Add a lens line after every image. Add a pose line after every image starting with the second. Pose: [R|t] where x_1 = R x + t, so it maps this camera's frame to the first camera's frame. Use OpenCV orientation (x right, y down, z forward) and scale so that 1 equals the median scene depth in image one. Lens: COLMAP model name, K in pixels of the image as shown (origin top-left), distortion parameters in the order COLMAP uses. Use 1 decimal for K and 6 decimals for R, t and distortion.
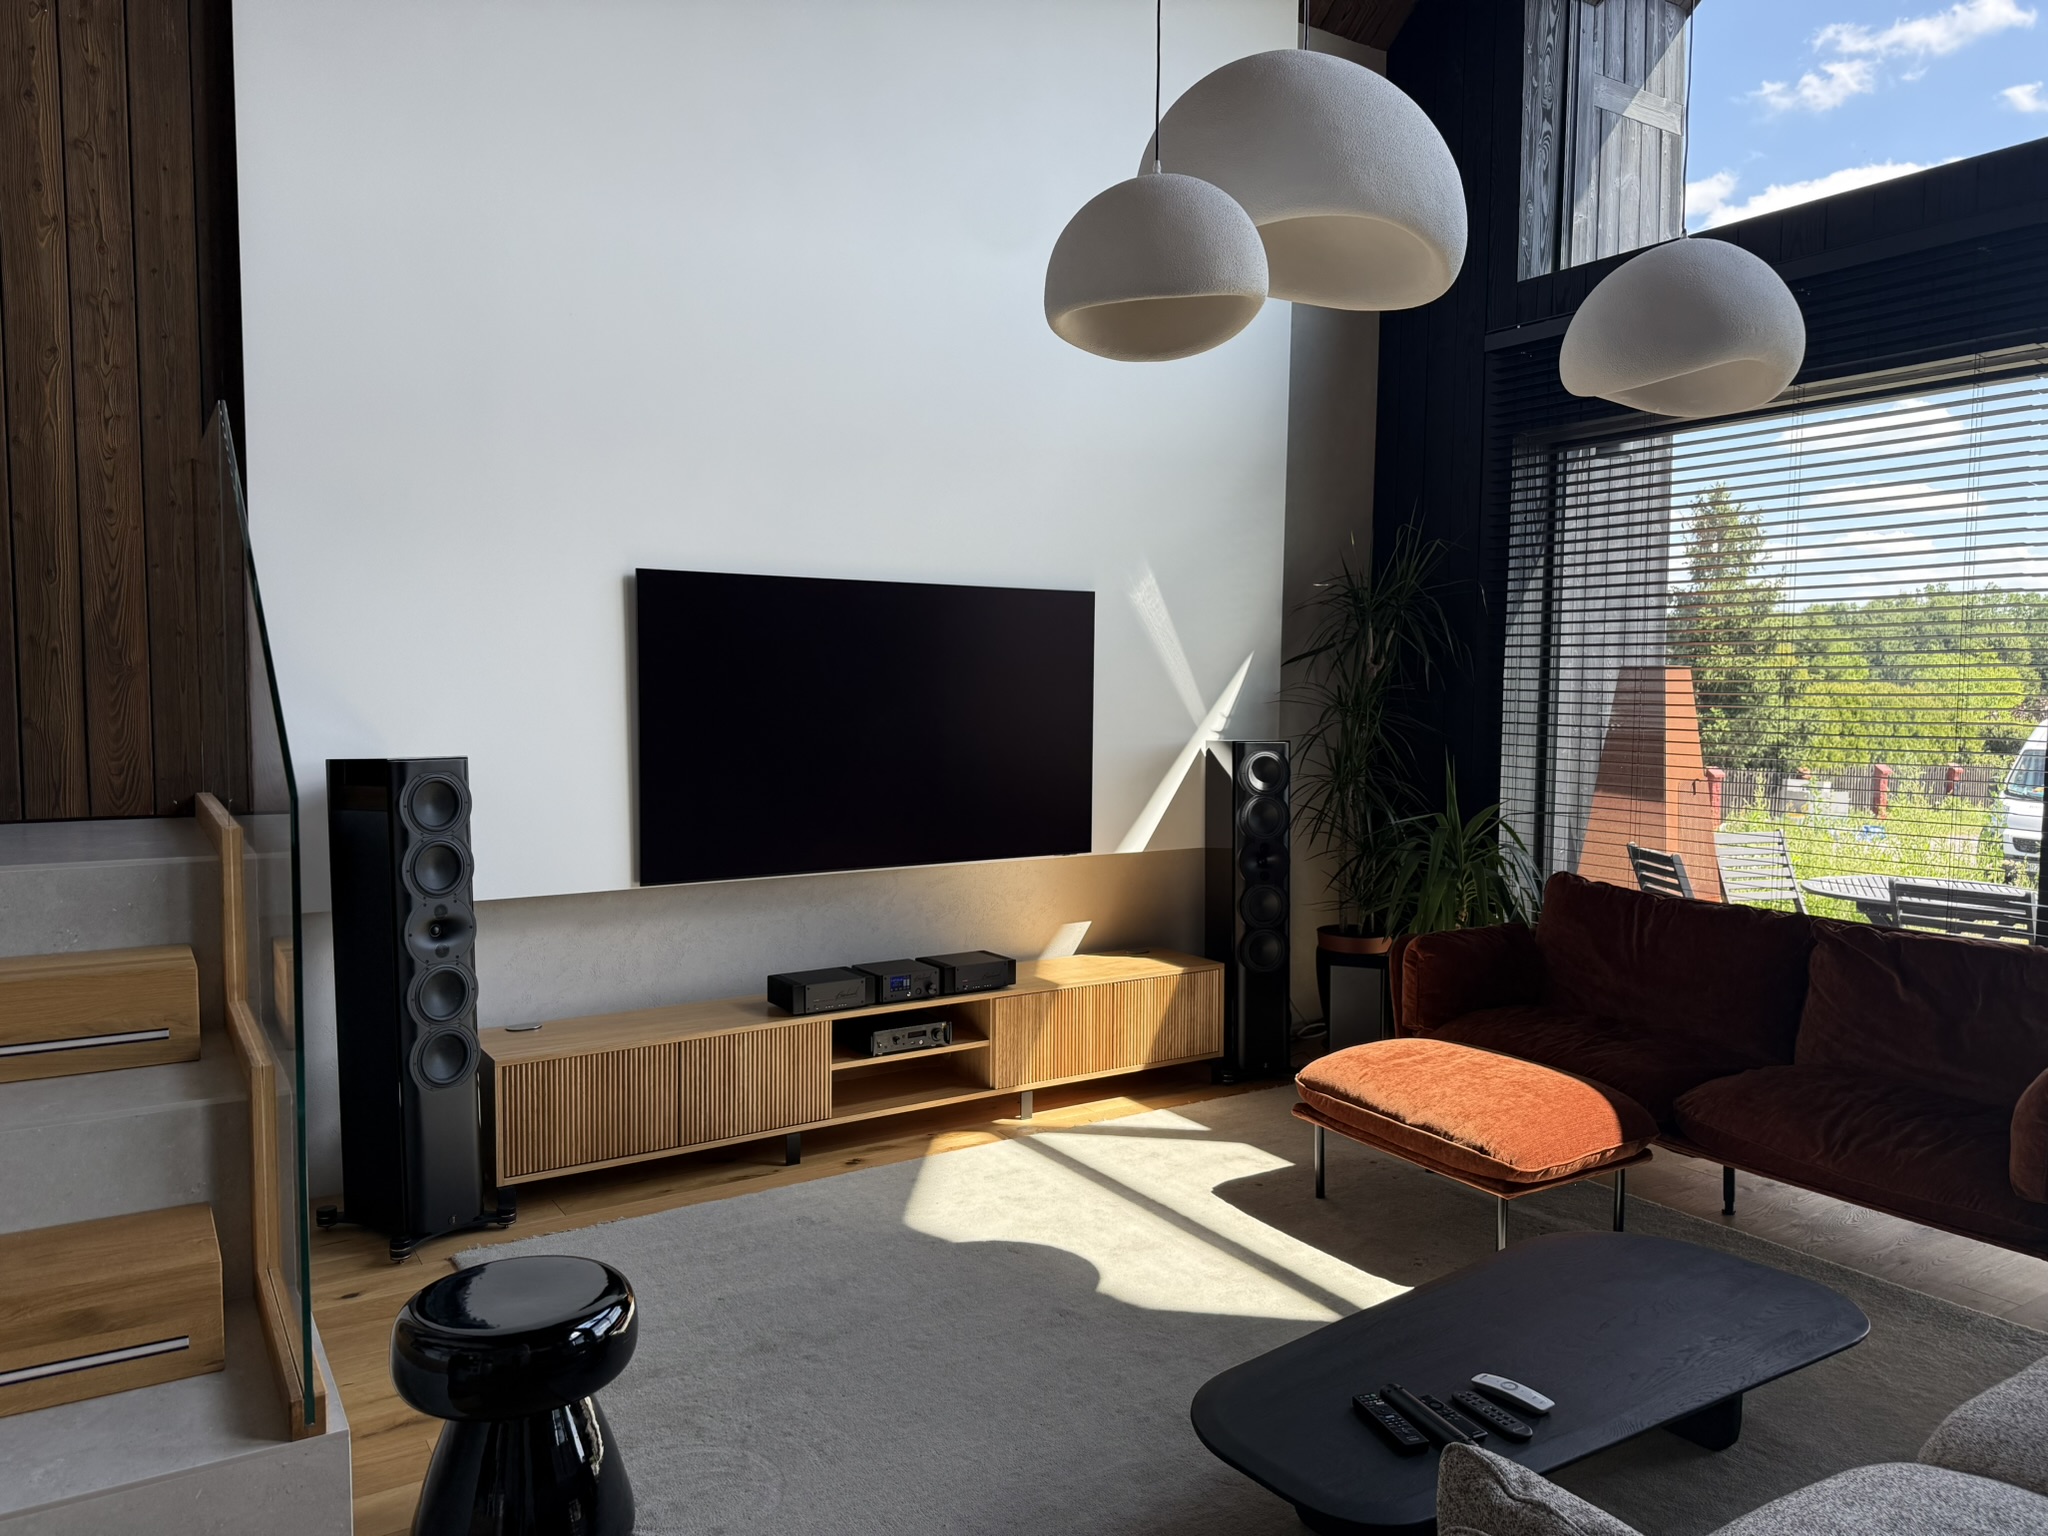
lens RADIAL K [[1425.5, 0, 1010.6], [0, 1425.5, 771.1], [0, 0, 1]] dist [0.087684, -0.092438]
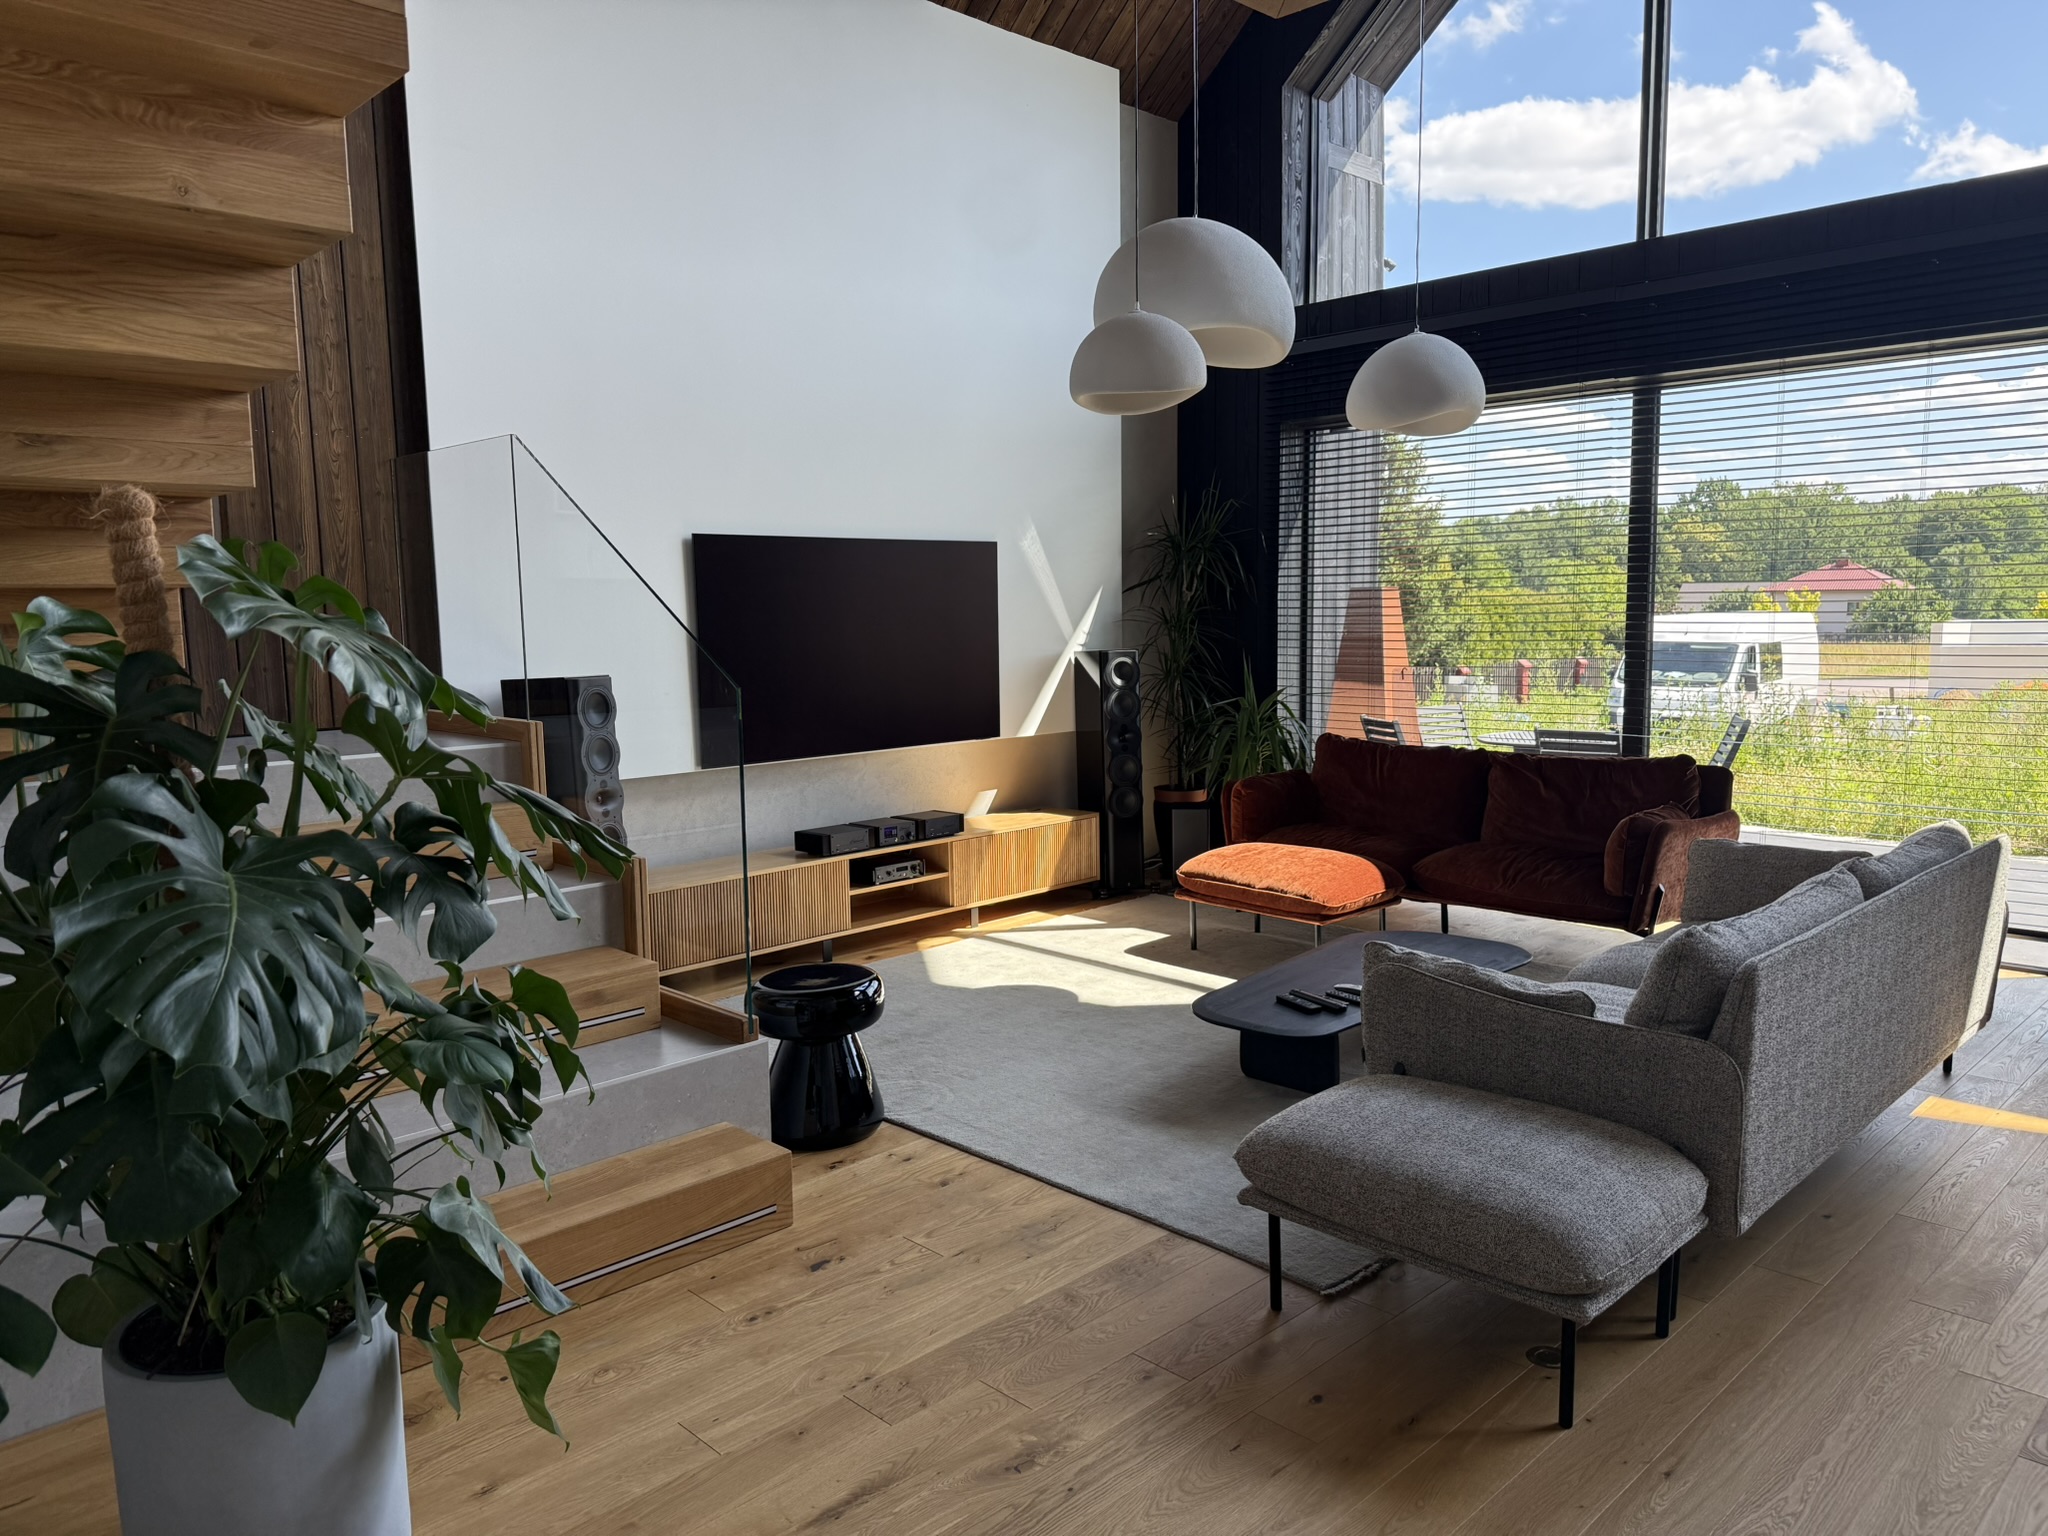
lens RADIAL K [[1432.4, 0, 1024.0], [0, 1432.4, 768.0], [0, 0, 1]] dist [0.116364, -0.153565]
pose [[0.977438, -0.047737, 0.205756, -0.225917], [0.037010, 0.997763, 0.055672, 0.013400], [-0.207953, -0.046801, 0.977019, -0.368810]]
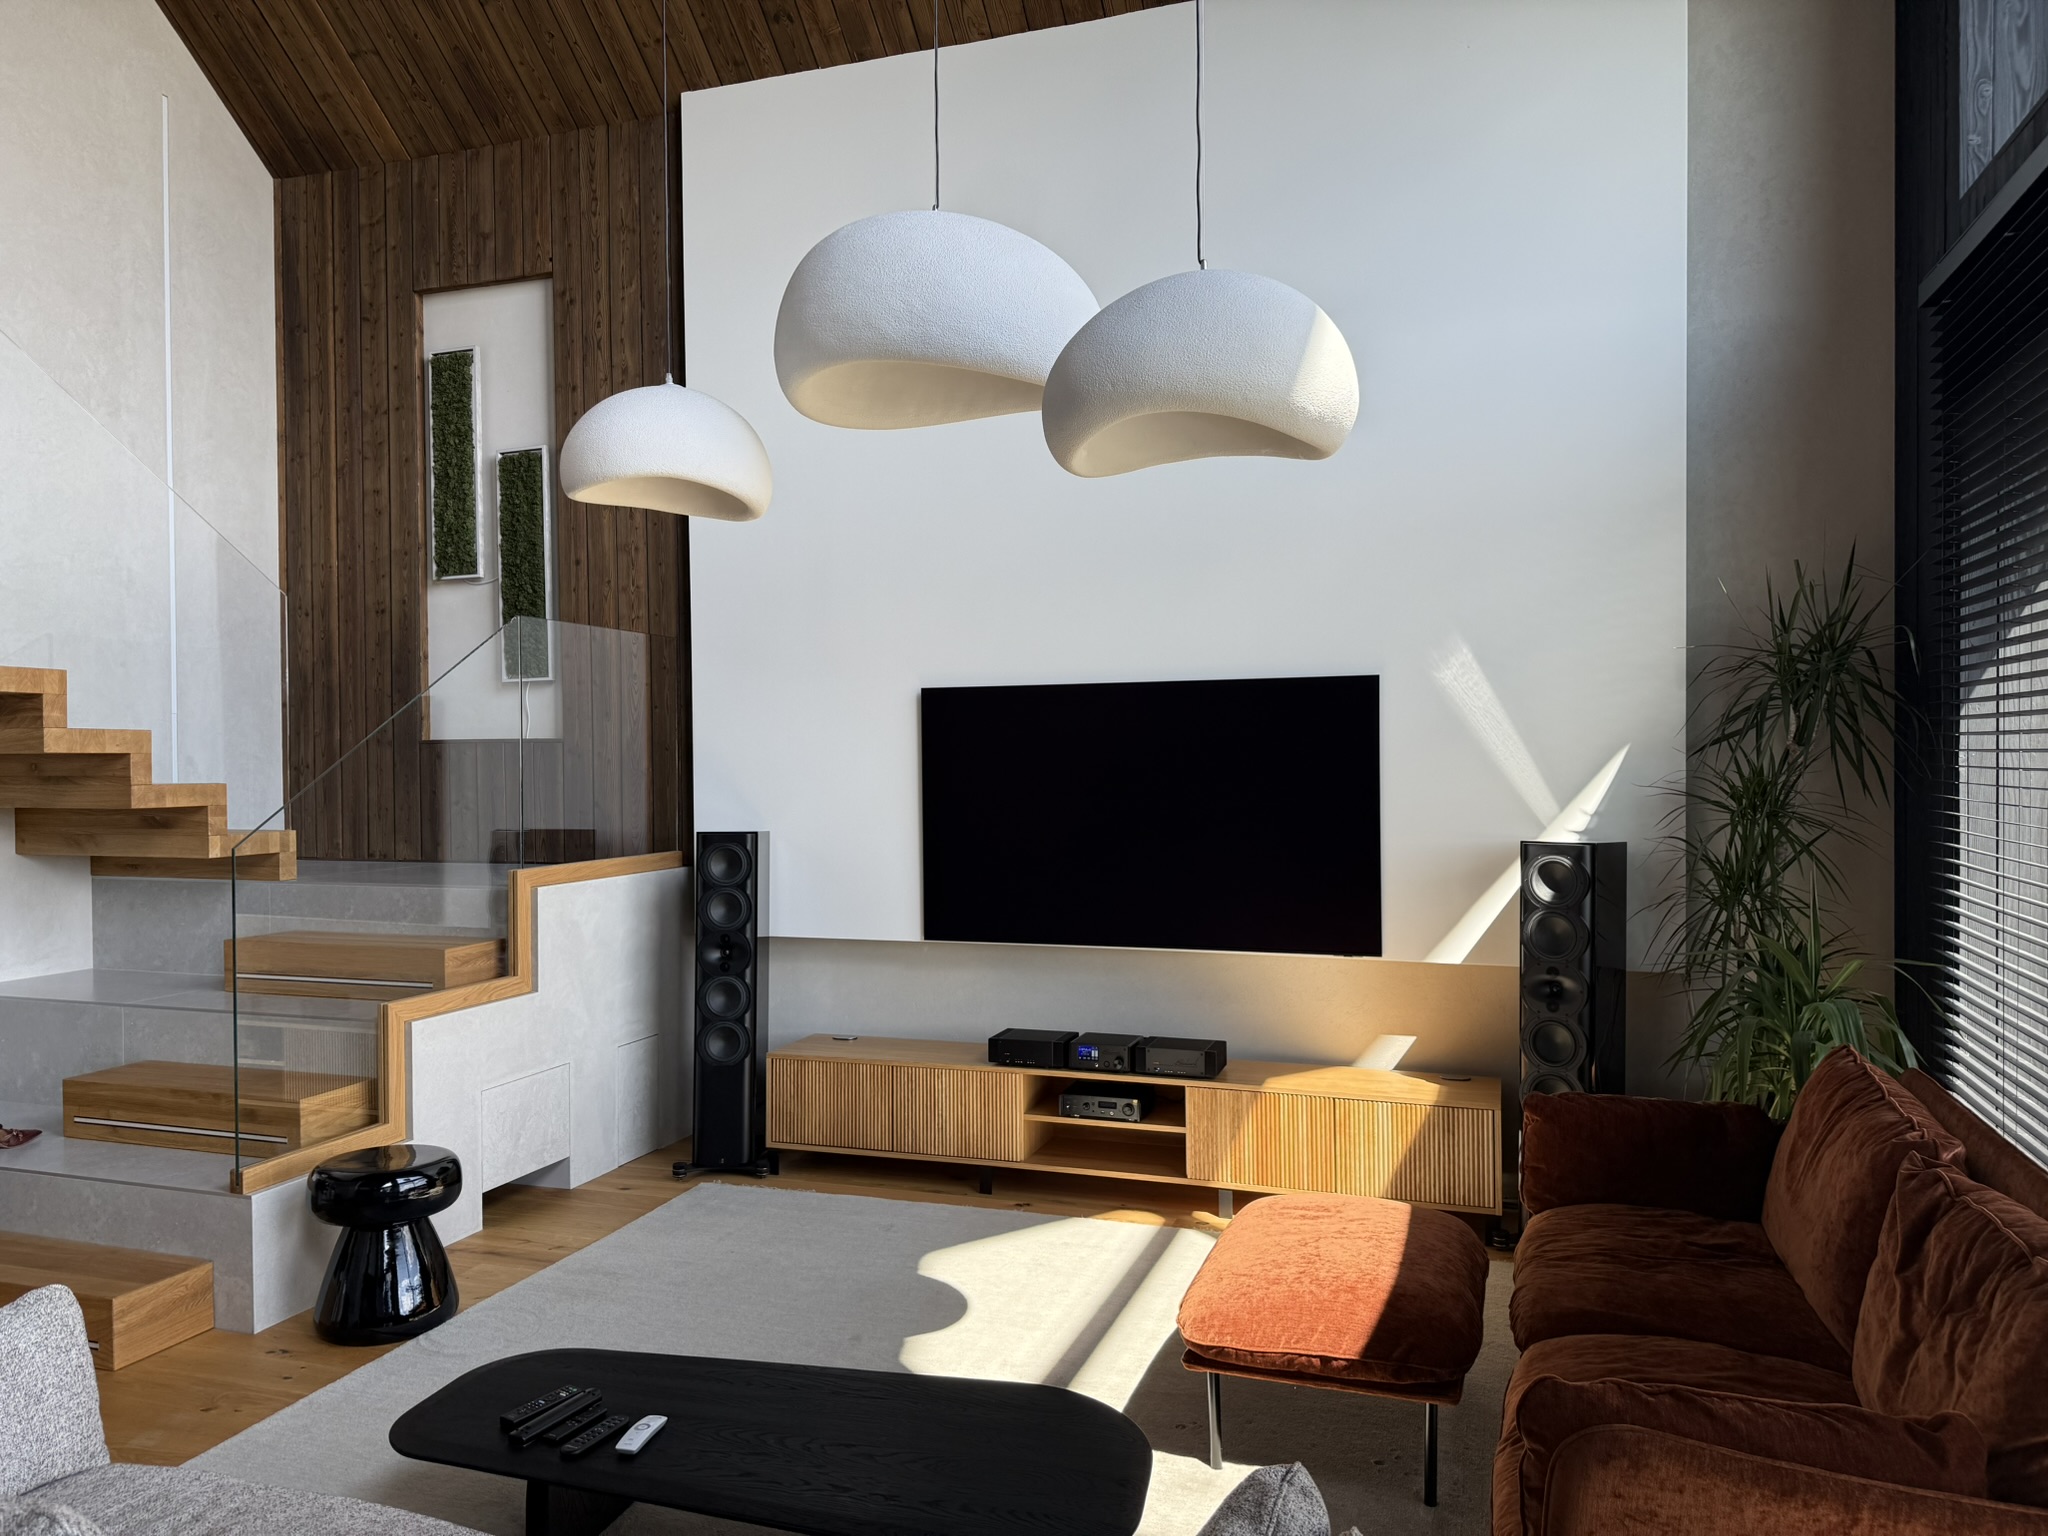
lens RADIAL K [[1446.1, 0, 997.0], [0, 1446.1, 766.6], [0, 0, 1]] dist [0.111194, -0.154367]
pose [[0.618390, -0.006601, -0.785844, 0.720211], [-0.035665, 0.998699, -0.036455, -0.024884], [0.785062, 0.050571, 0.617350, 0.247323]]
